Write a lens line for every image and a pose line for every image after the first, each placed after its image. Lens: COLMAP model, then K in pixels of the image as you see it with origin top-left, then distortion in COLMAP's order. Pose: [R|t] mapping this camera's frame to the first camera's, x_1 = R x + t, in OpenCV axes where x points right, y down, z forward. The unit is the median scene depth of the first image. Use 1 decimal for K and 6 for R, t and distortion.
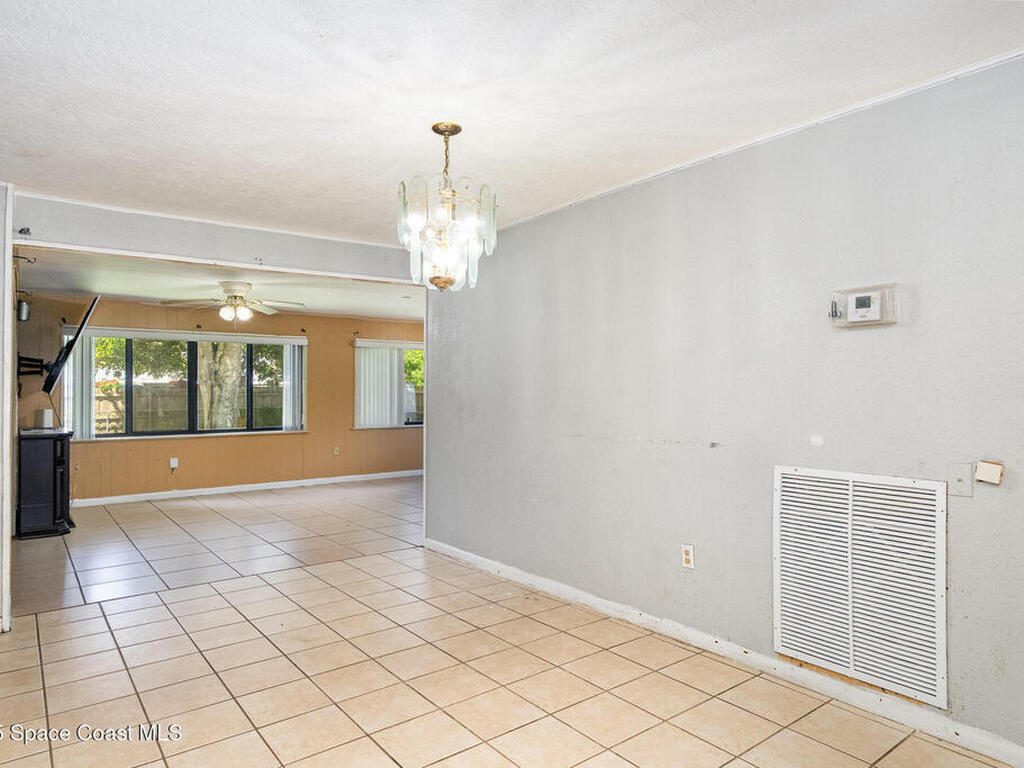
lens RADIAL K [[643.9, 0, 518.1], [0, 643.9, 383.2], [0, 0, 1]] dist [-0.005946, 0.000154]
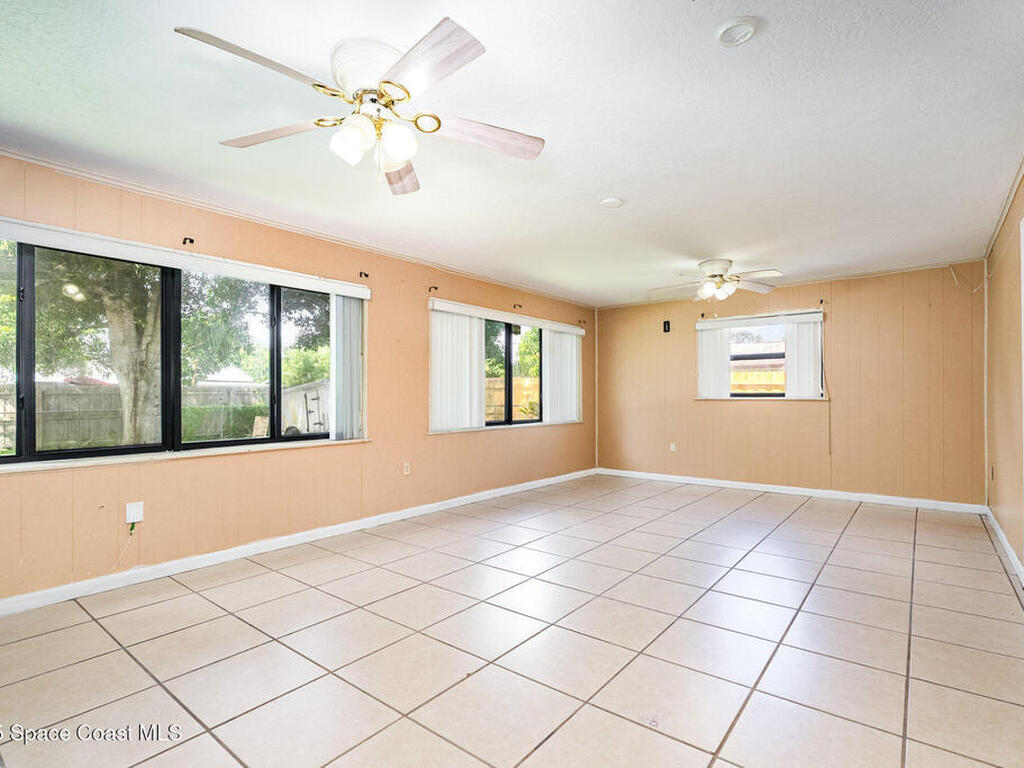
lens RADIAL K [[512.4, 0, 509.6], [0, 512.4, 393.2], [0, 0, 1]] dist [-0.001276, -0.000555]
pose [[0.973187, 0.000634, 0.230016, -0.351424], [-0.002445, 0.999968, 0.007590, 0.031331], [-0.230003, -0.007949, 0.973157, 0.563840]]
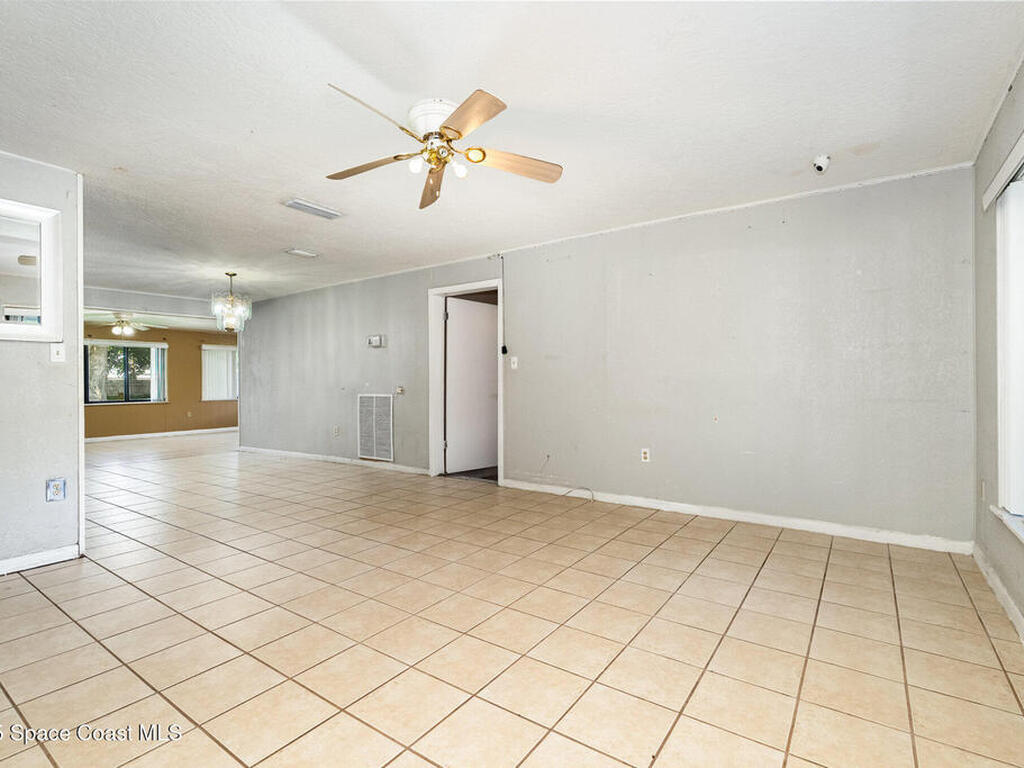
lens RADIAL K [[512.4, 0, 512.4], [0, 512.4, 385.9], [0, 0, 1]] dist [-0.001276, -0.000555]
pose [[0.959301, -0.007870, 0.282277, 0.152460], [0.003845, 0.999883, 0.014810, 0.021799], [-0.282360, -0.013122, 0.959219, -0.527639]]
